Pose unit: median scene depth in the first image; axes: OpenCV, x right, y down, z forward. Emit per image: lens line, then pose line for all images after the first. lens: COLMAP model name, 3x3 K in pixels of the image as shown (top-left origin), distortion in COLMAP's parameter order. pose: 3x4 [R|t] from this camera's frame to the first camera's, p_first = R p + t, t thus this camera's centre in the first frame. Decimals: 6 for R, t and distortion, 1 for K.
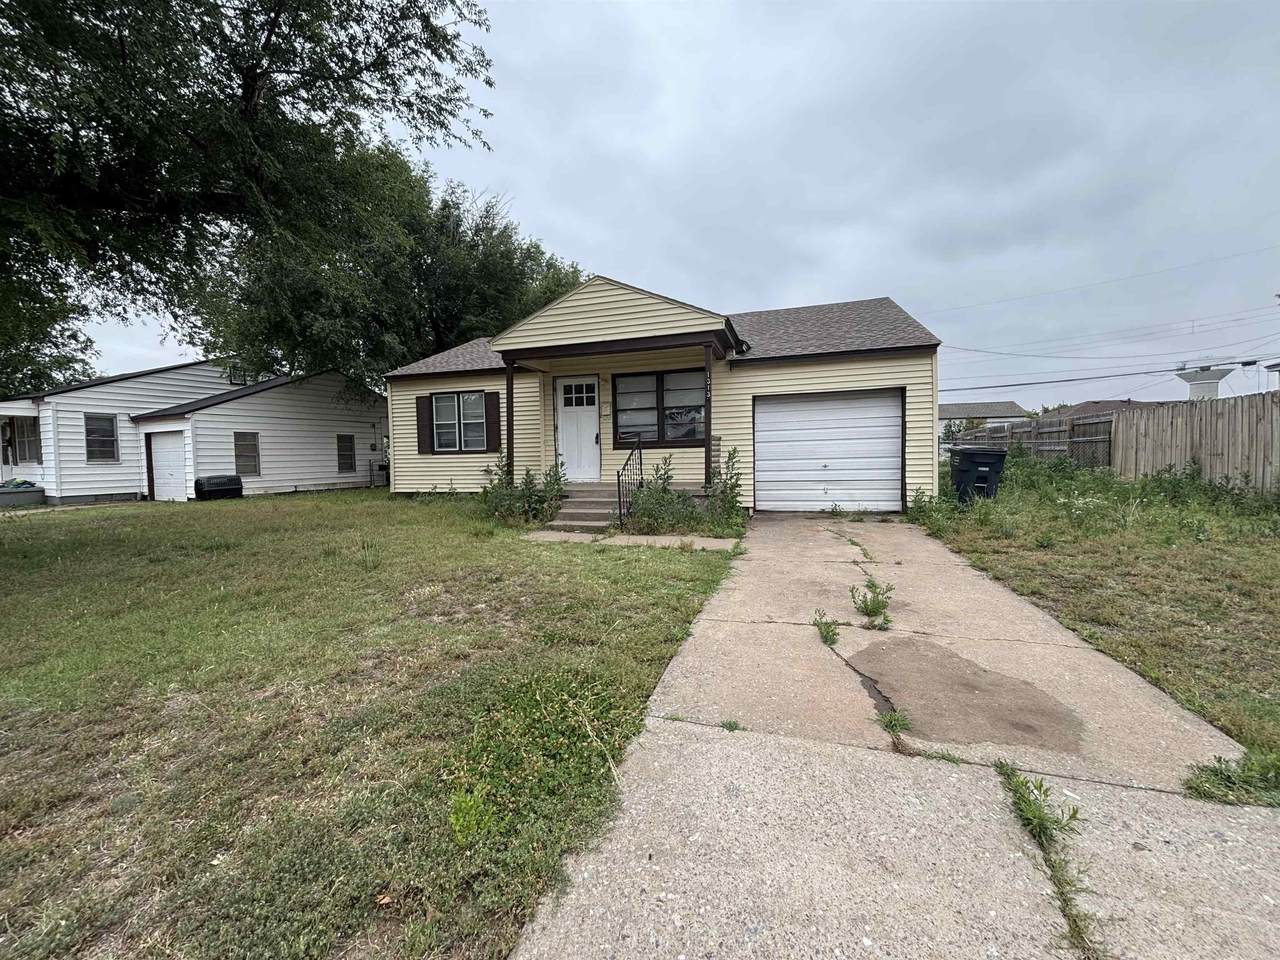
lens RADIAL K [[515.8, 0, 640.0], [0, 515.8, 480.0], [0, 0, 1]] dist [-0.000804, 0.000212]
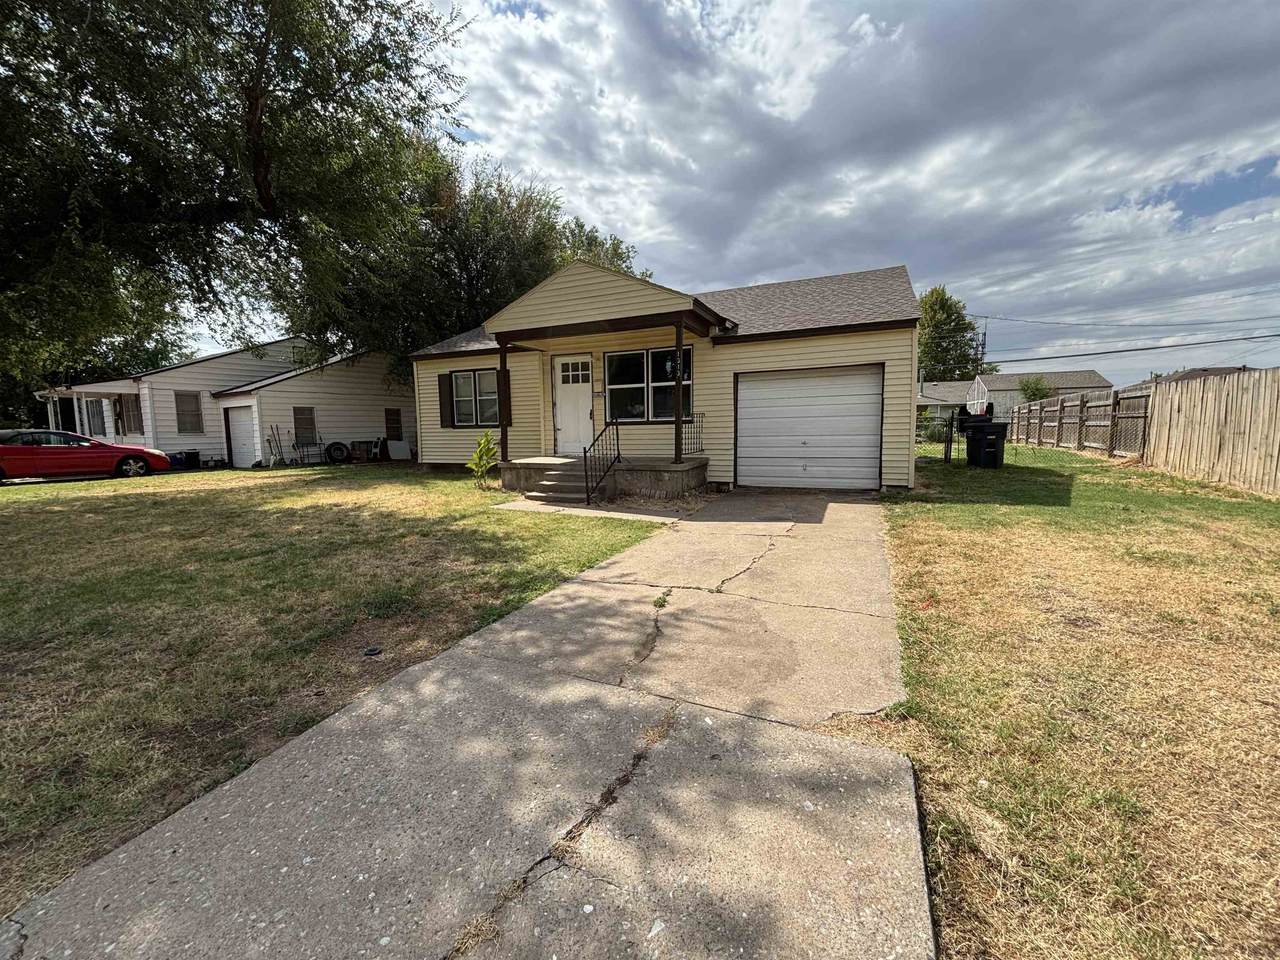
lens RADIAL K [[515.8, 0, 640.0], [0, 515.8, 480.0], [0, 0, 1]] dist [-0.000804, 0.000212]
pose [[0.992578, 0.015965, -0.120558, 0.144588], [-0.009273, 0.998395, 0.055868, -0.006340], [0.121256, -0.054335, 0.991133, -0.039524]]
